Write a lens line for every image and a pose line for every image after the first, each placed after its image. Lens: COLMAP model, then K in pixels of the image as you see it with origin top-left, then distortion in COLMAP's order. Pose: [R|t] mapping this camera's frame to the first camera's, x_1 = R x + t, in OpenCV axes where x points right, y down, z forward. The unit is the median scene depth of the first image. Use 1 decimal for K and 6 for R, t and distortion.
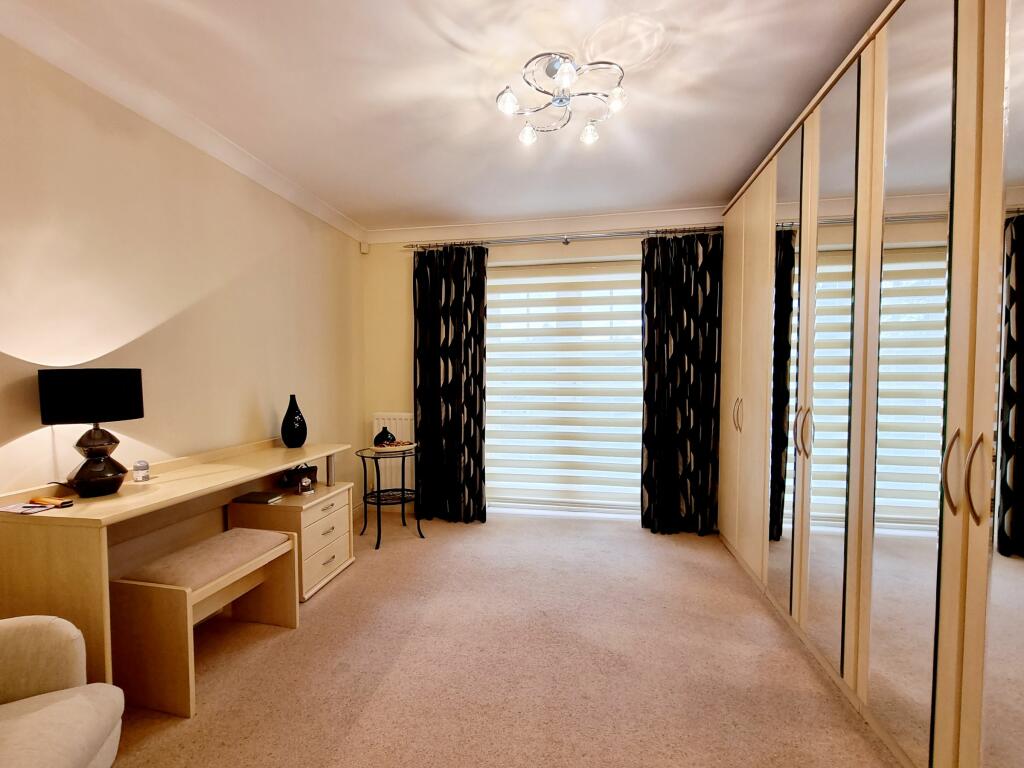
lens RADIAL K [[430.4, 0, 508.1], [0, 430.4, 388.2], [0, 0, 1]] dist [-0.002634, 0.000559]
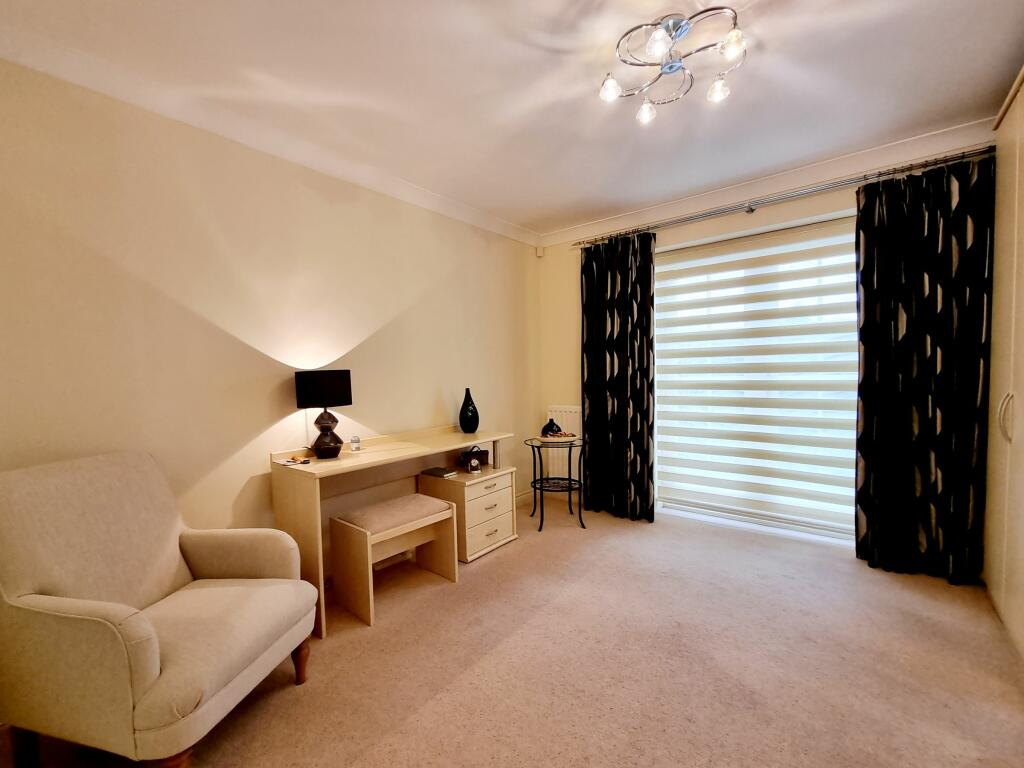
lens RADIAL K [[430.4, 0, 501.1], [0, 430.4, 388.1], [0, 0, 1]] dist [-0.002634, 0.000559]
pose [[0.877404, 0.000806, -0.479751, 0.137208], [0.006449, 0.999888, 0.013475, -0.000860], [0.479708, -0.014917, 0.877301, 0.008146]]
